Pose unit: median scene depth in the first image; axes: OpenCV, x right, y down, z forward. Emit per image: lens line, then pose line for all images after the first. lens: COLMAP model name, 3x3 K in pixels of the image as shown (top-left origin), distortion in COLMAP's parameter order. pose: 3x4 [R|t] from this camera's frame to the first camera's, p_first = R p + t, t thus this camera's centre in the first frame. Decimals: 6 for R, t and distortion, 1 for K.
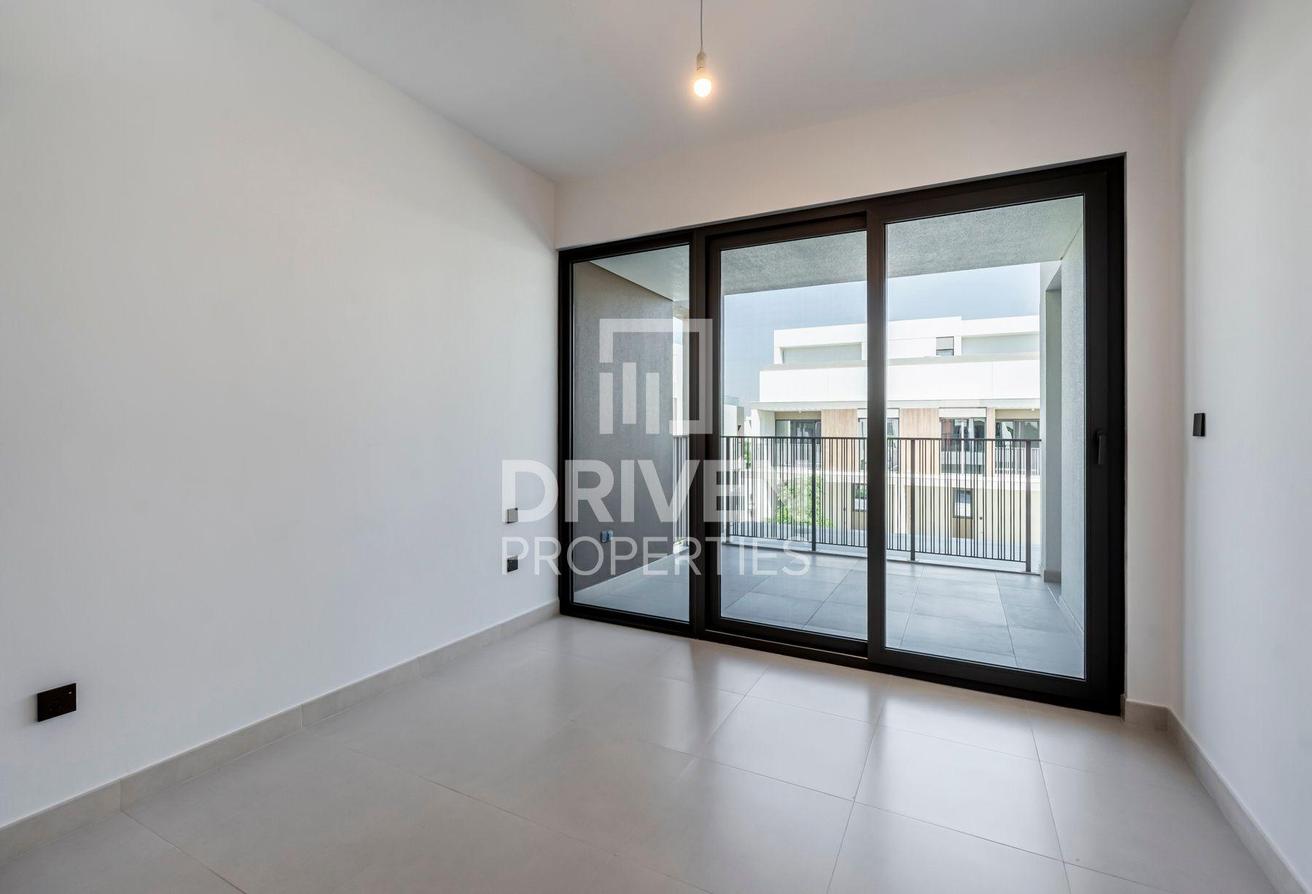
lens RADIAL K [[581.6, 0, 663.5], [0, 581.6, 420.9], [0, 0, 1]] dist [0.000060, -0.000017]
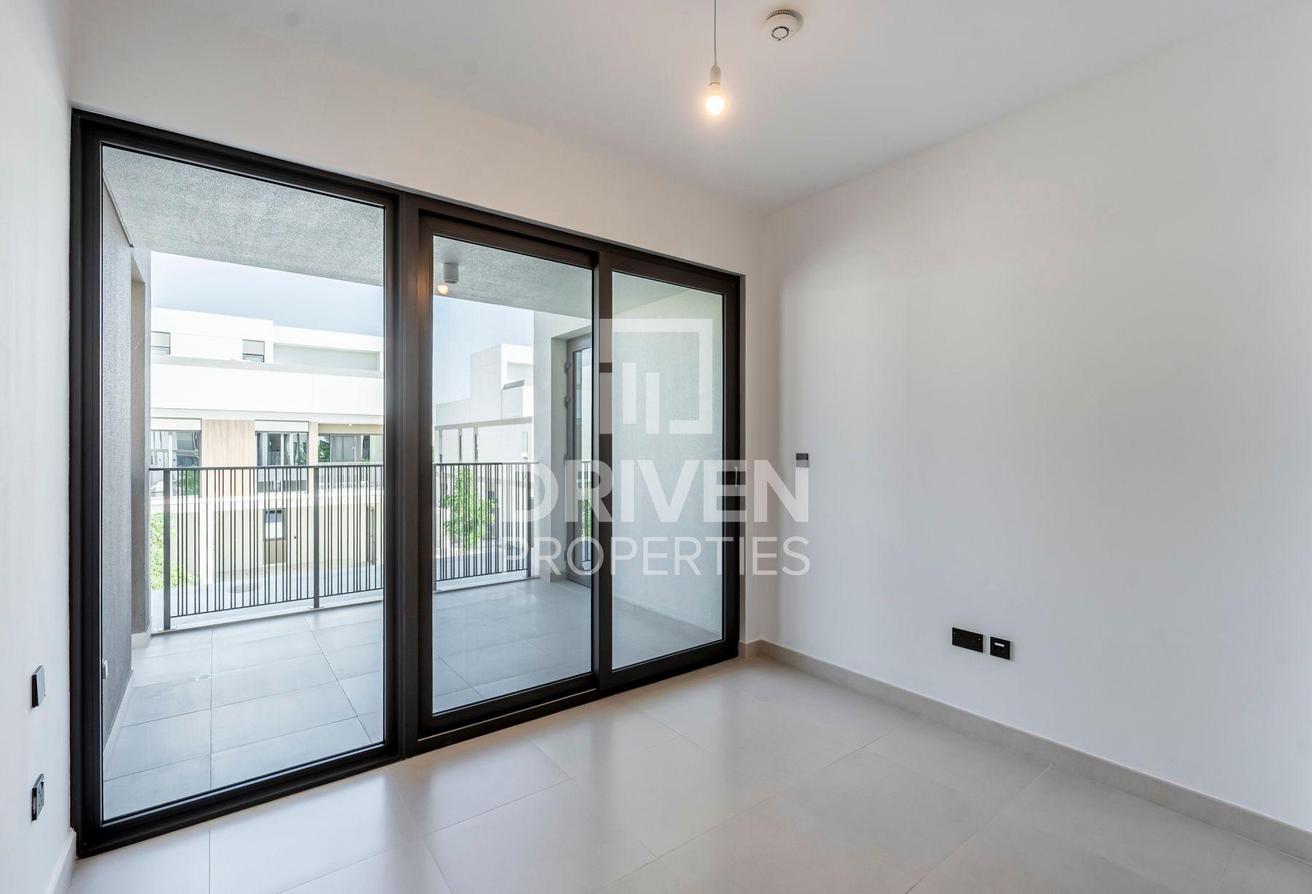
lens RADIAL K [[585.6, 0, 659.1], [0, 585.6, 444.1], [0, 0, 1]] dist [0.001158, -0.000139]
pose [[0.426328, -0.003129, 0.904563, -0.316477], [-0.015219, 0.999828, 0.010631, -0.021695], [-0.904441, -0.018299, 0.426206, 0.272003]]
